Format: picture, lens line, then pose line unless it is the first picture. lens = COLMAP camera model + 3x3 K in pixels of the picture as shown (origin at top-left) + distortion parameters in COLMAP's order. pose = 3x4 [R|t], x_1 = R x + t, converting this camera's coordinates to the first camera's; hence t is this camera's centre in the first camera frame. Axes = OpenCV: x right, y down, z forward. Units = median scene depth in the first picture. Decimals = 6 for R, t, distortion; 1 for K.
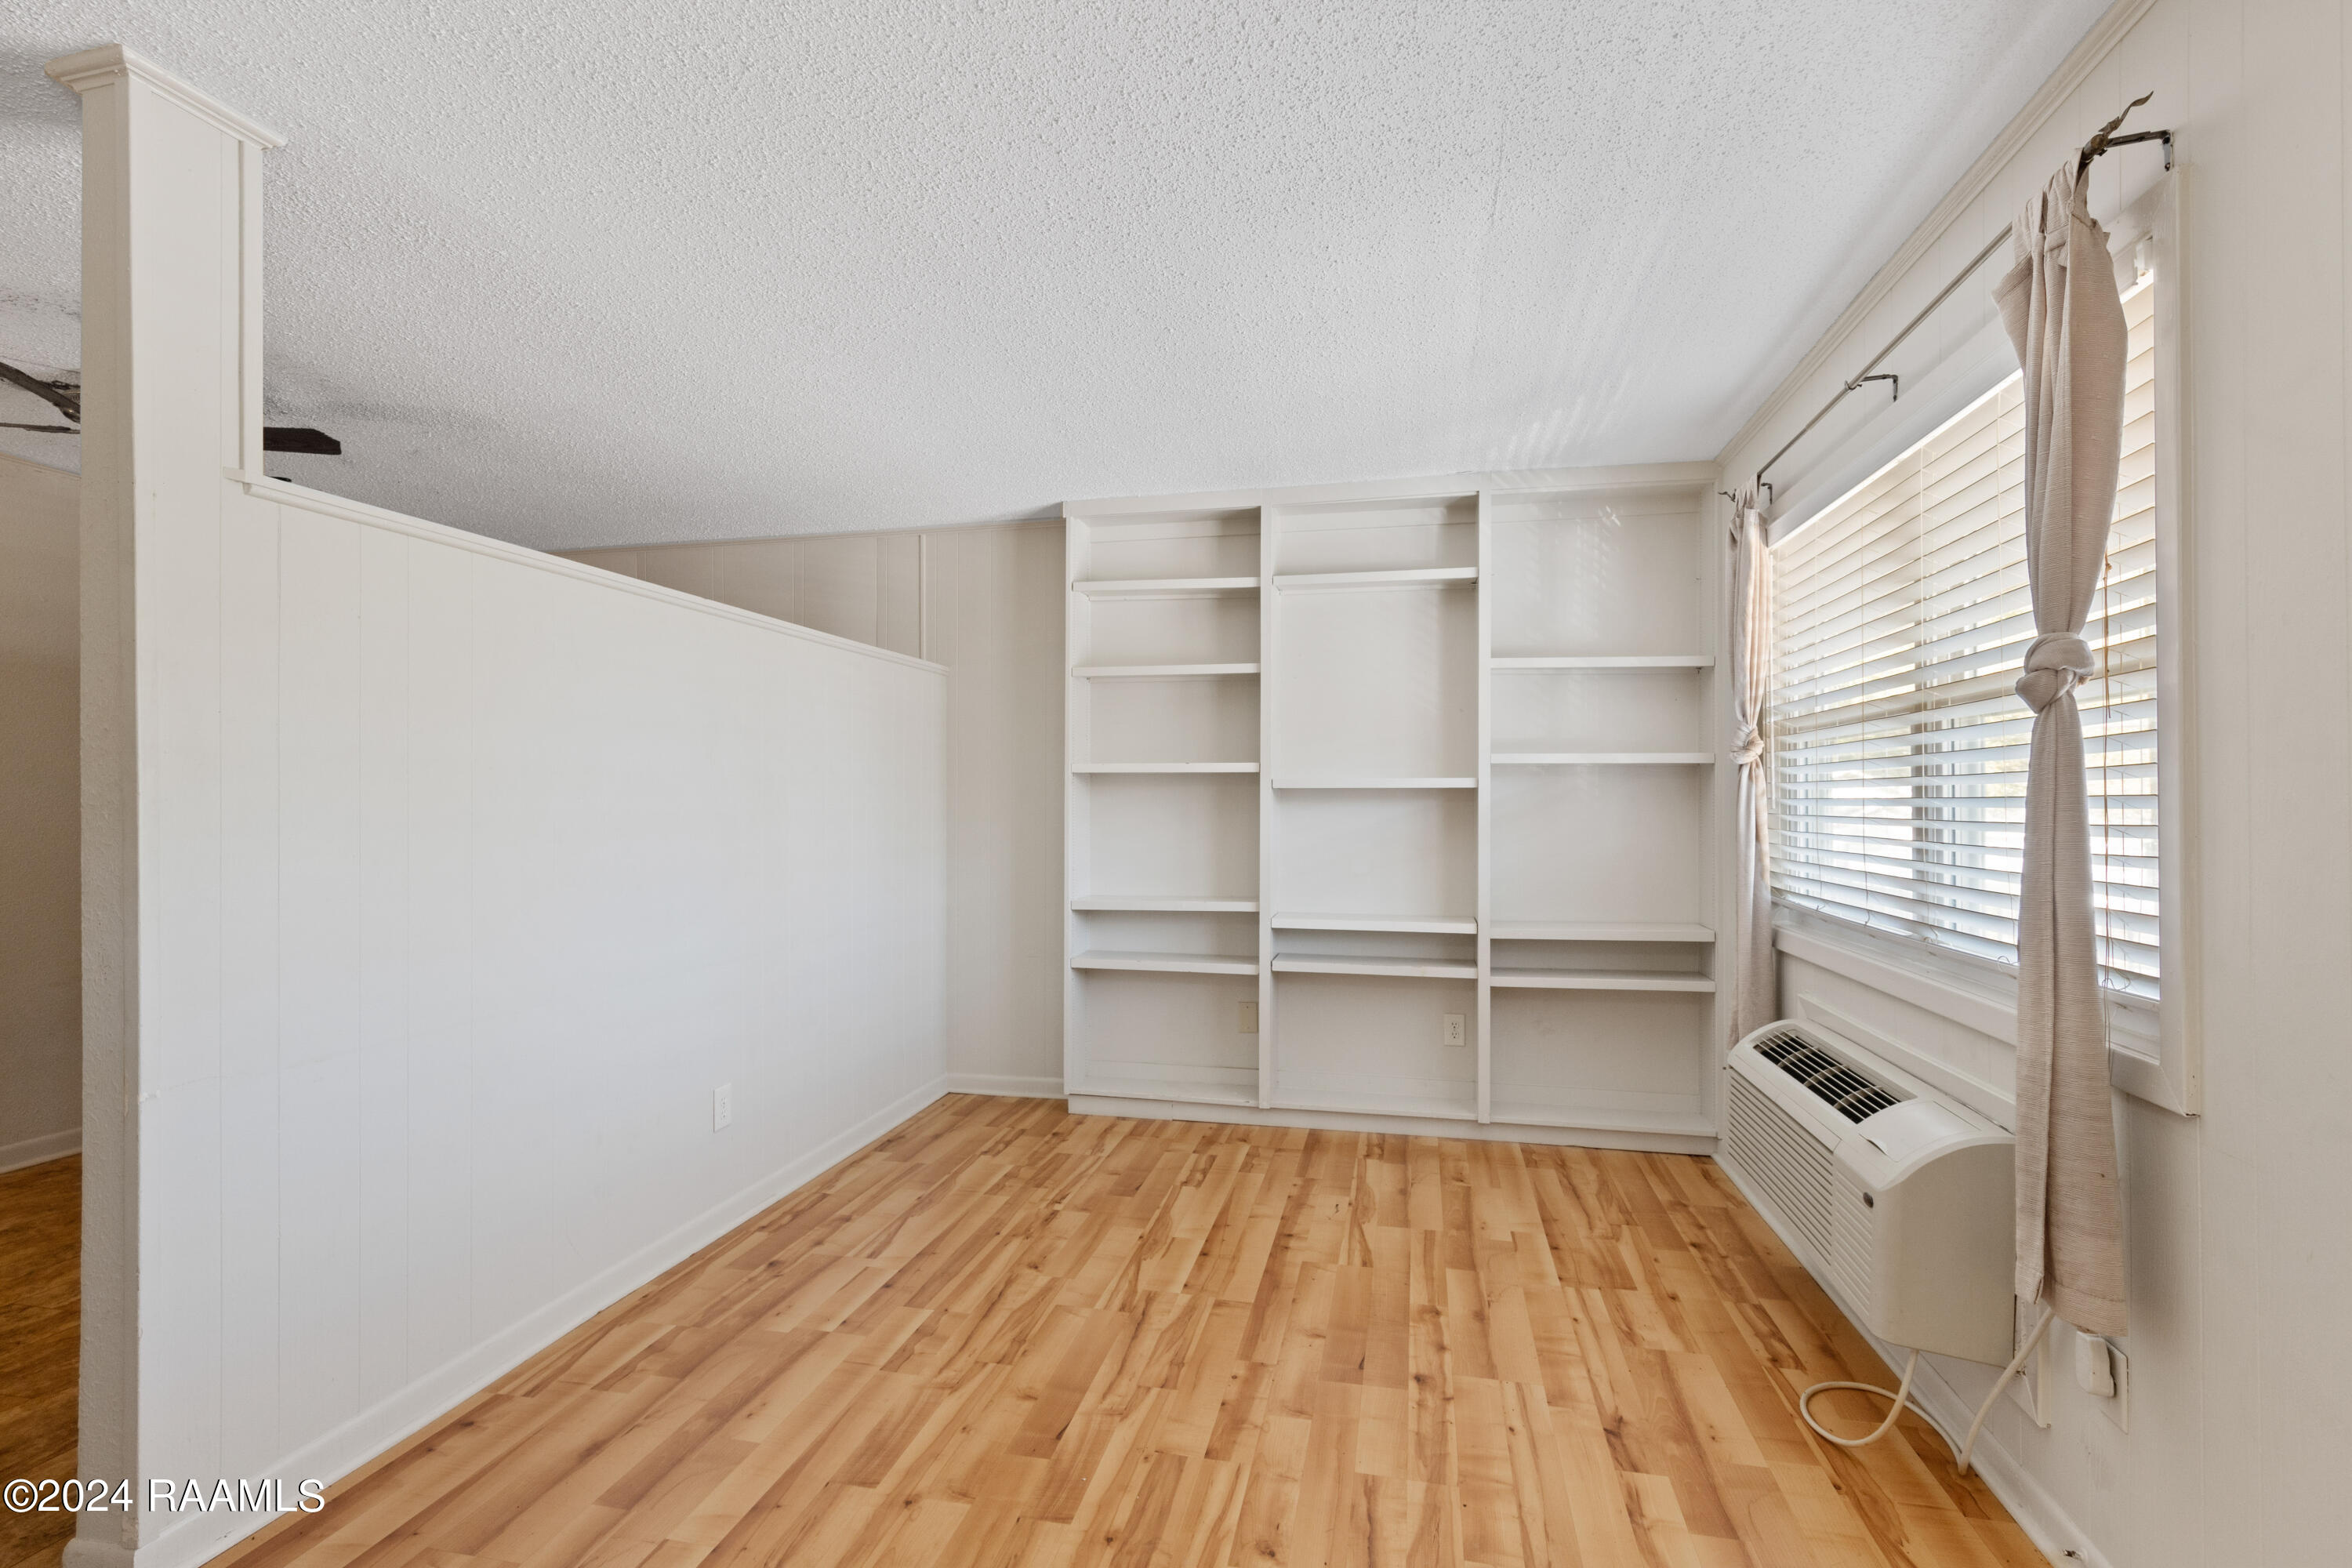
lens RADIAL K [[1080.3, 0, 1168.5], [0, 1080.3, 794.0], [0, 0, 1]] dist [0.005890, -0.002174]
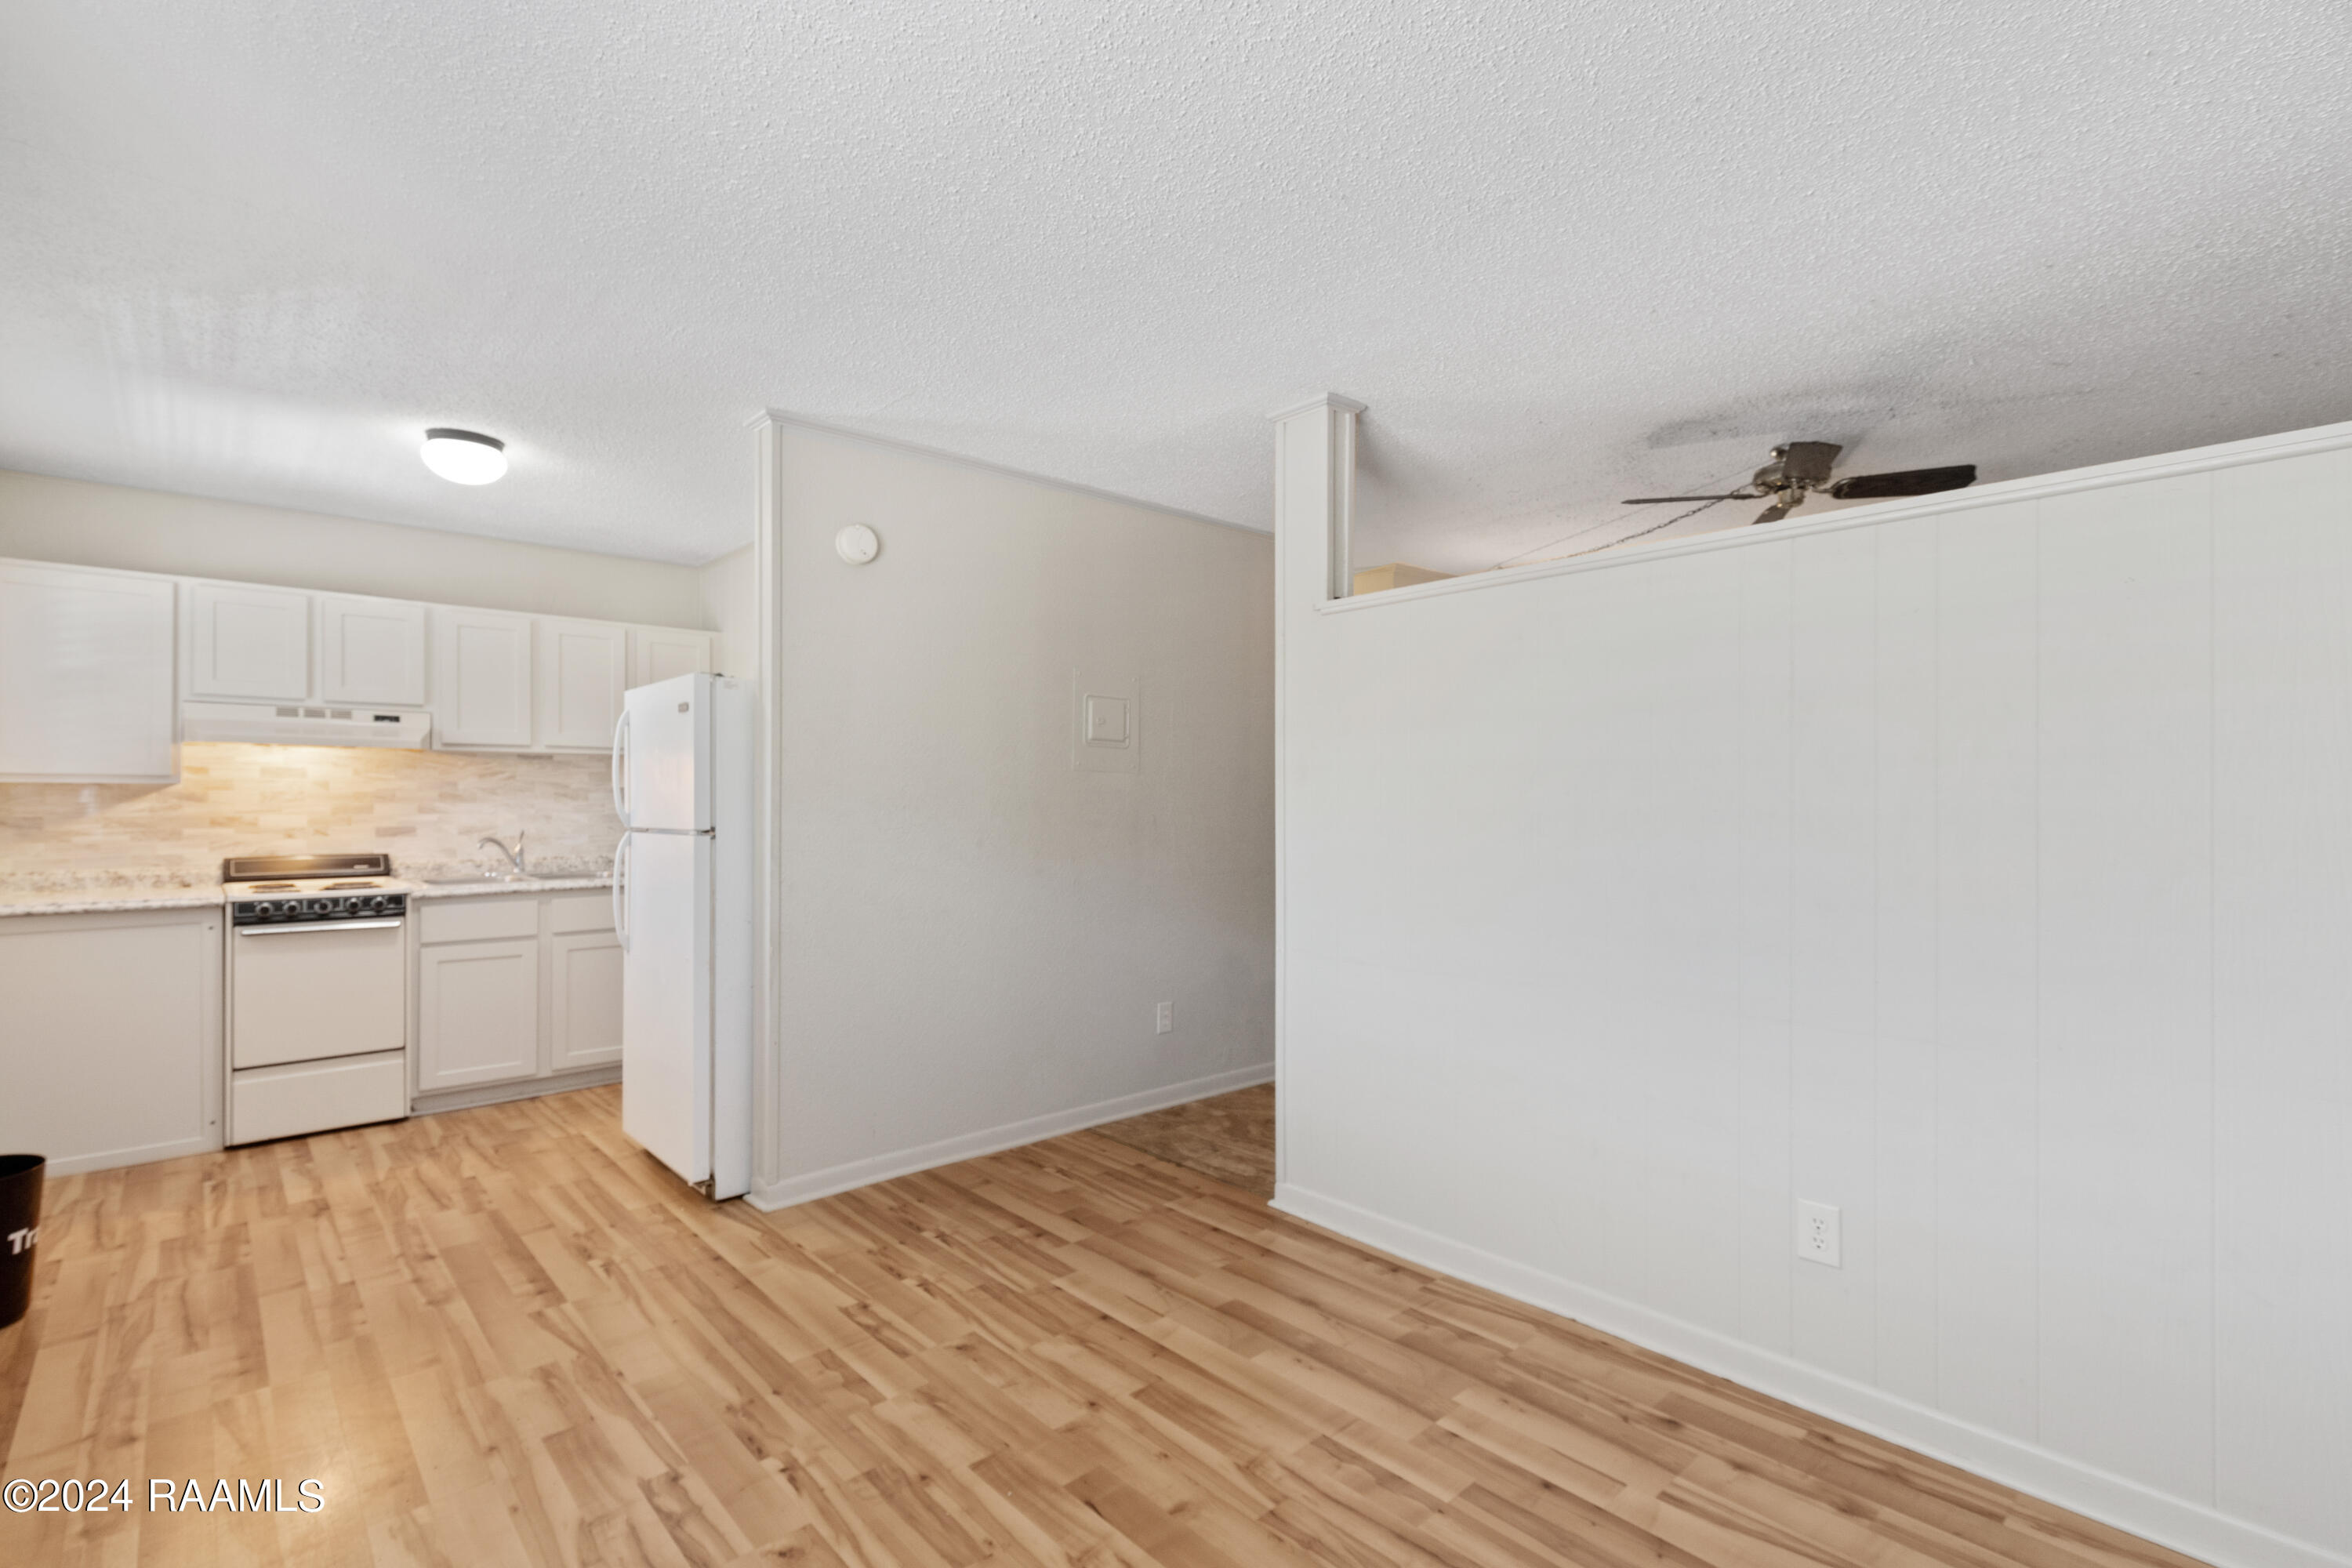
lens RADIAL K [[1080.3, 0, 1188.8], [0, 1080.3, 785.5], [0, 0, 1]] dist [0.005890, -0.002174]
pose [[-0.561943, -0.004216, -0.827165, 0.646848], [0.005443, 0.999947, -0.008794, 0.002587], [0.827158, -0.009444, -0.561890, 1.699051]]
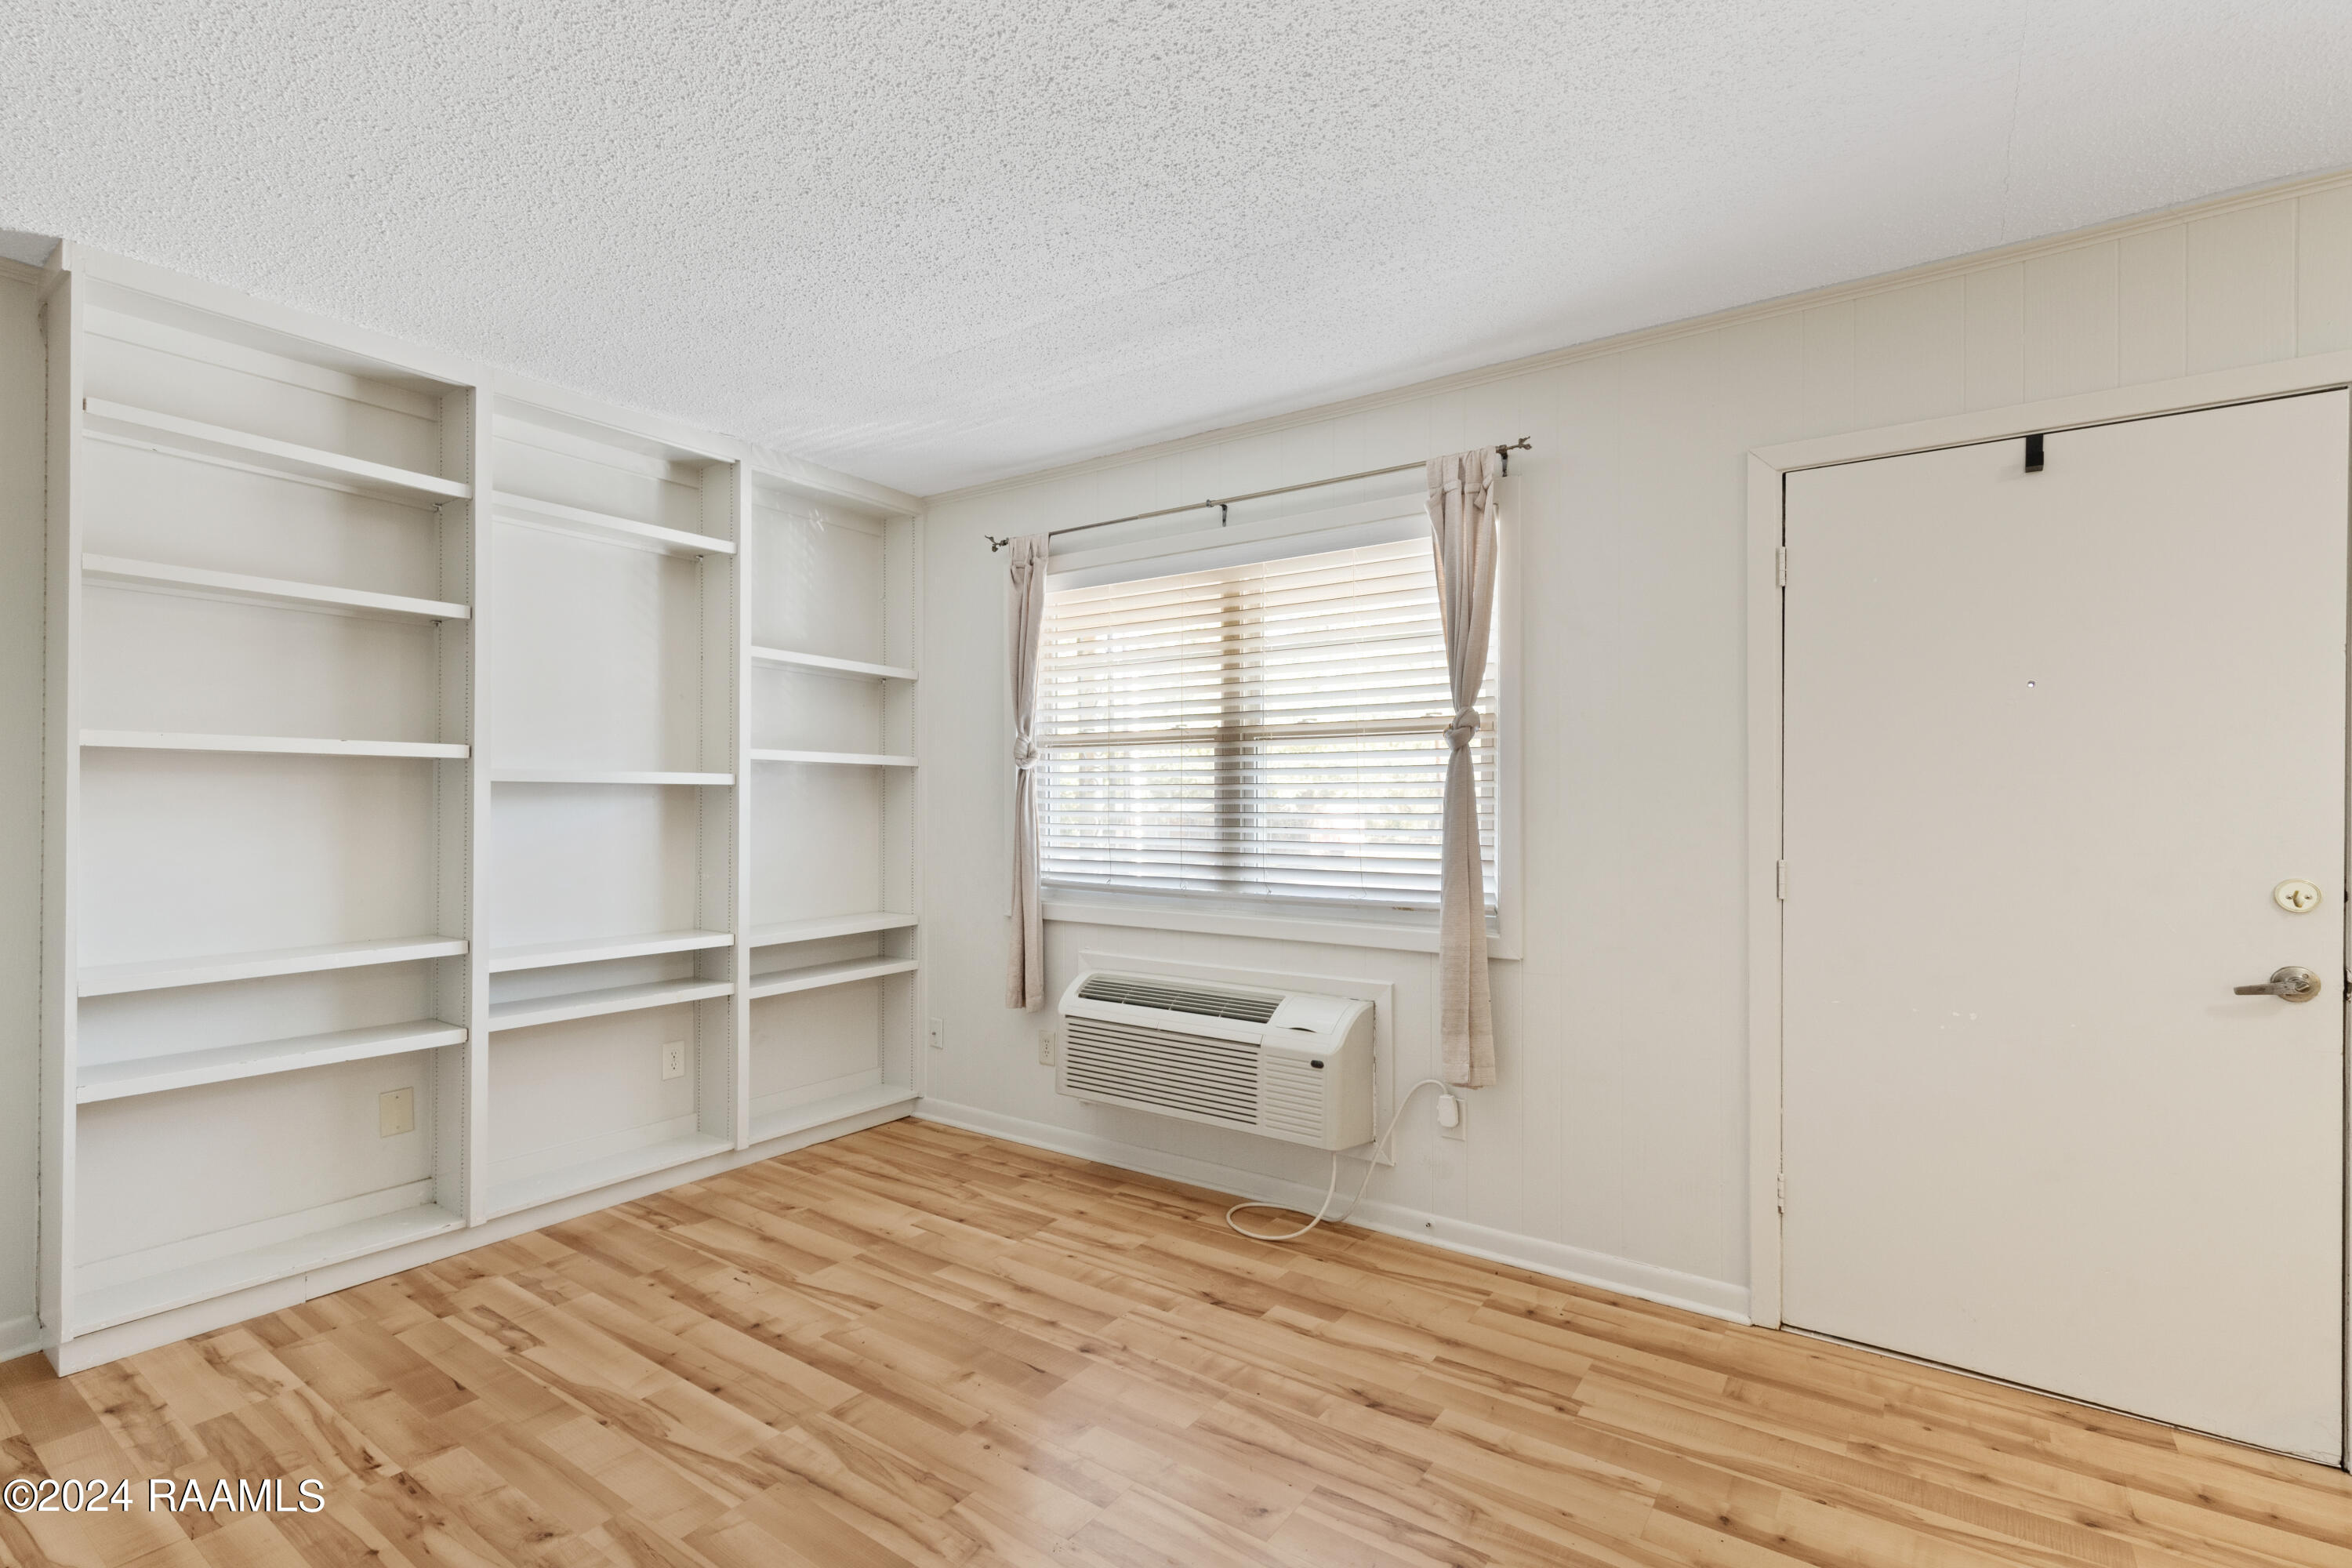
lens RADIAL K [[1080.3, 0, 1161.5], [0, 1080.3, 798.2], [0, 0, 1]] dist [0.005890, -0.002174]
pose [[0.387117, 0.004043, 0.922022, -0.423299], [-0.006477, 0.999978, -0.001665, 0.004680], [-0.922008, -0.005327, 0.387135, 0.317806]]
